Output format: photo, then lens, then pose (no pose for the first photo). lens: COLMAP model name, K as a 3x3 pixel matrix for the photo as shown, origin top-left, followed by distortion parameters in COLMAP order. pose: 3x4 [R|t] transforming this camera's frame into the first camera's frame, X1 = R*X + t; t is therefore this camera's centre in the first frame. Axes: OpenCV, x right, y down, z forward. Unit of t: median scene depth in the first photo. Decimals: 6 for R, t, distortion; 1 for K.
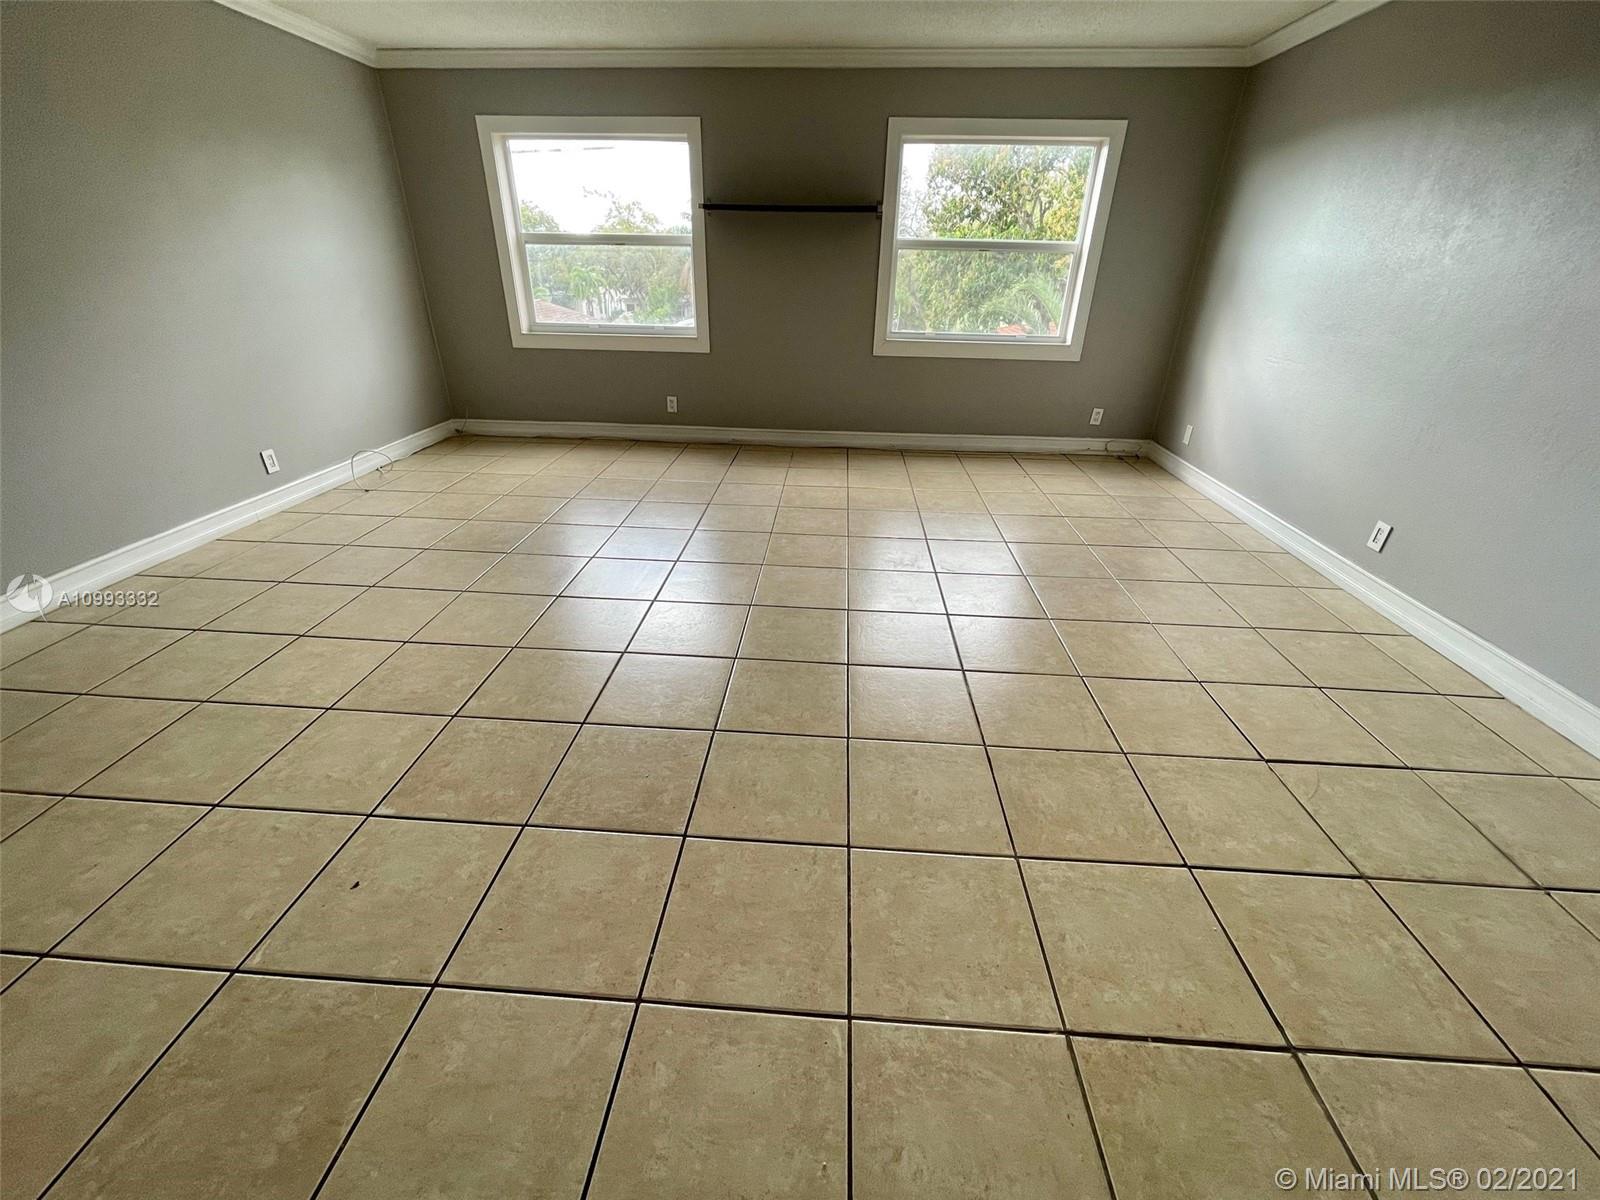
lens RADIAL K [[644.3, 0, 800.0], [0, 644.3, 599.5], [0, 0, 1]] dist [-0.000273, 0.000188]
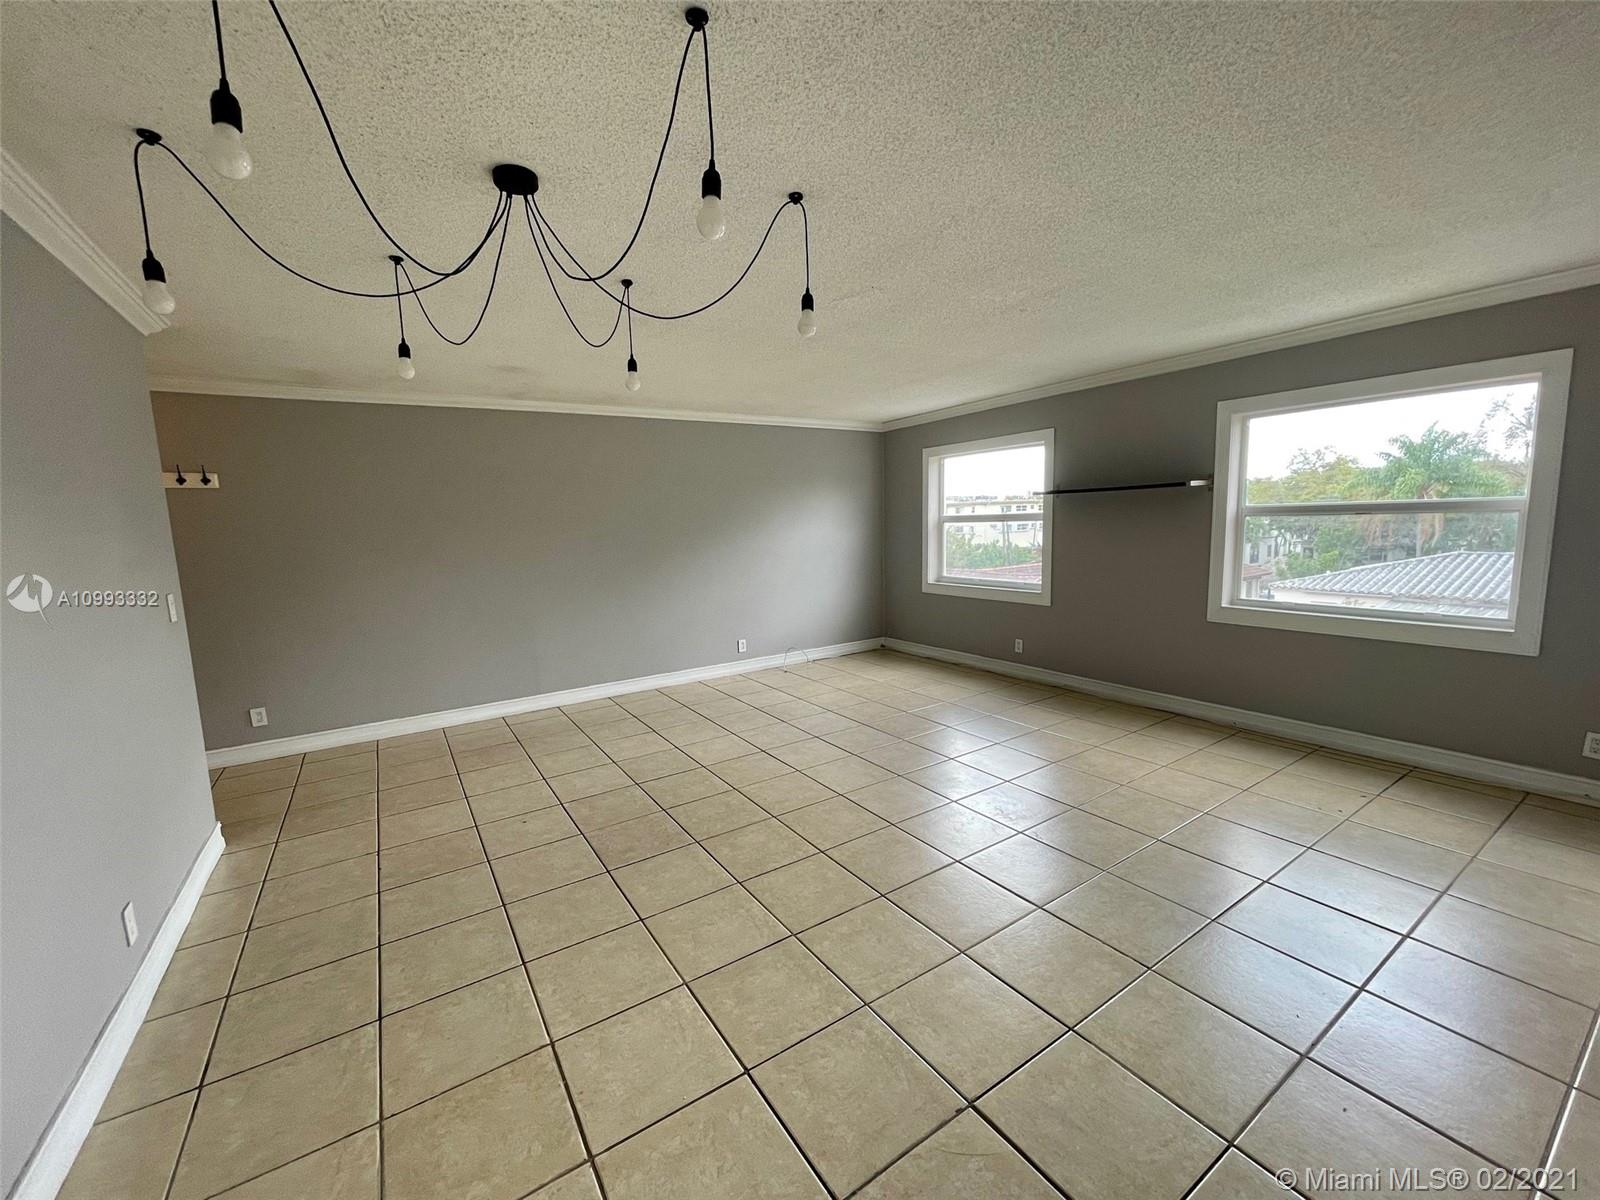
lens RADIAL K [[644.3, 0, 801.9], [0, 644.3, 602.5], [0, 0, 1]] dist [-0.000273, 0.000188]
pose [[0.602134, 0.065948, -0.795667, 0.547247], [-0.329758, 0.928150, -0.172621, -0.063216], [0.727114, 0.366318, 0.580617, 0.049274]]
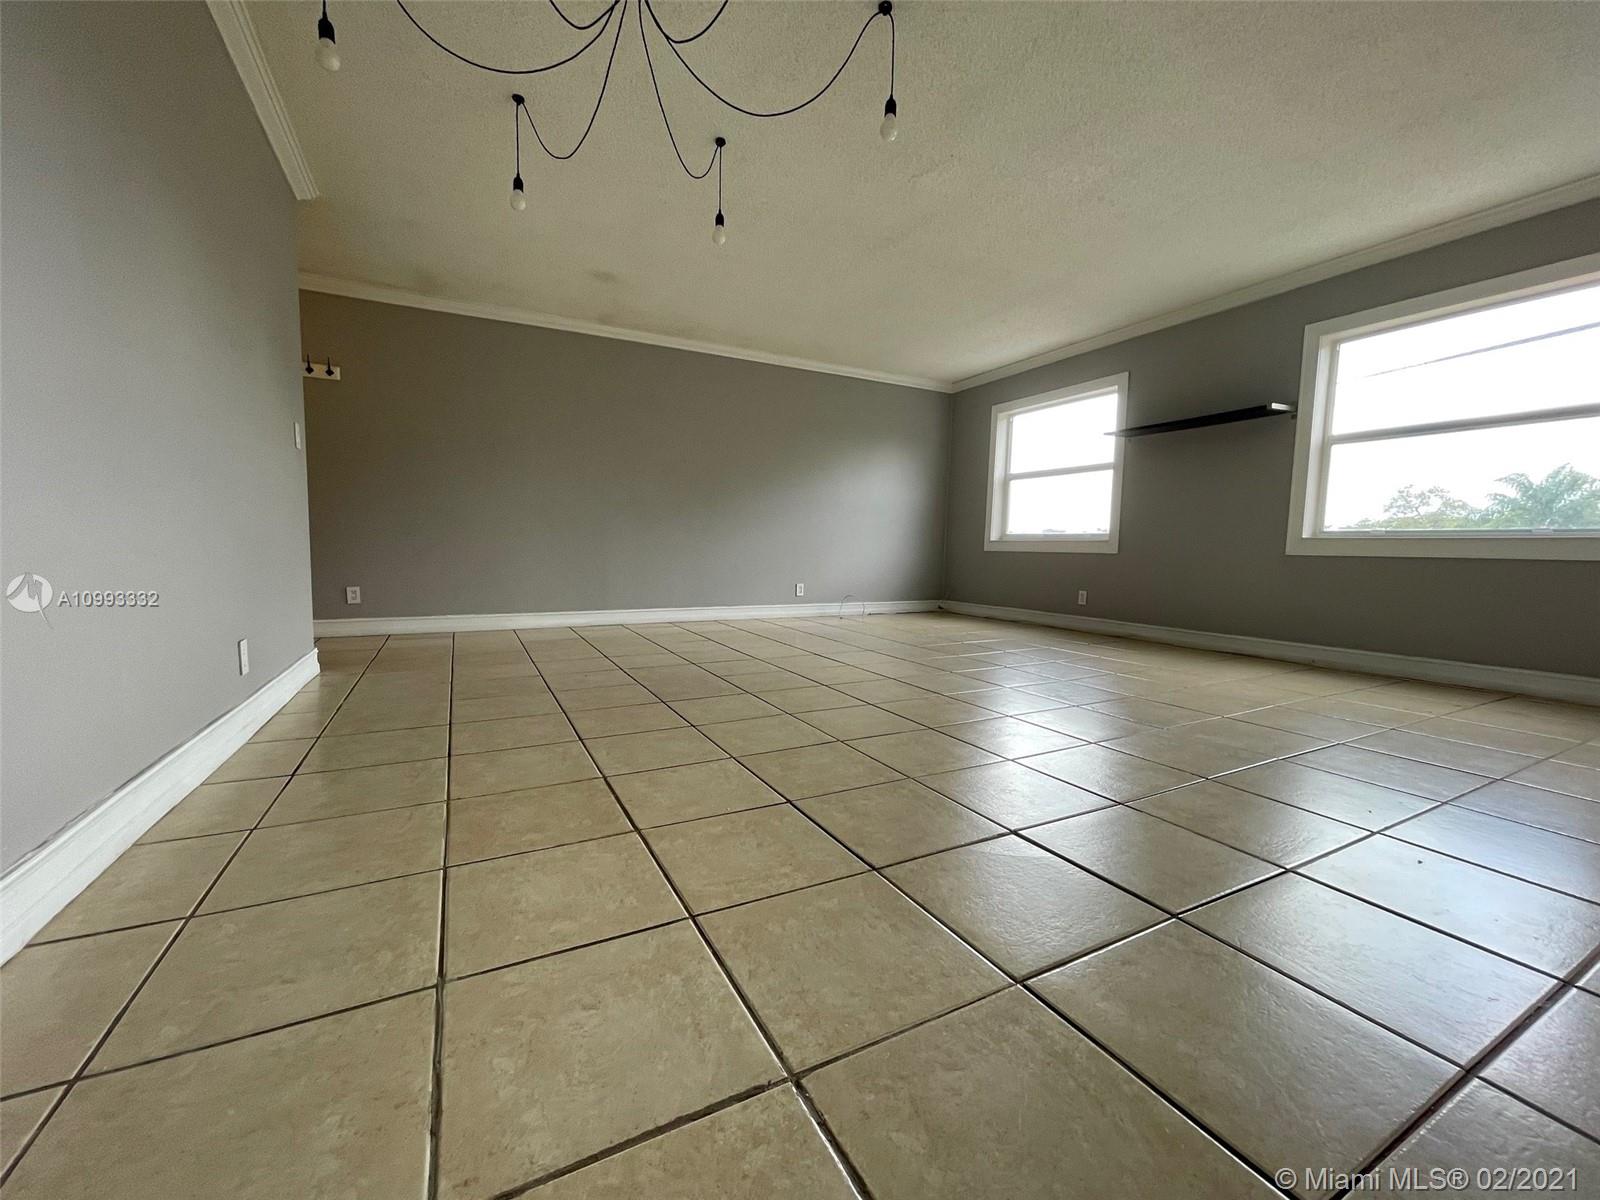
lens RADIAL K [[644.3, 0, 802.6], [0, 644.3, 600.2], [0, 0, 1]] dist [-0.000273, 0.000188]
pose [[0.525889, 0.064526, -0.848102, 0.570593], [-0.401554, 0.897835, -0.180685, 0.107830], [0.749797, 0.435579, 0.498072, 0.111968]]
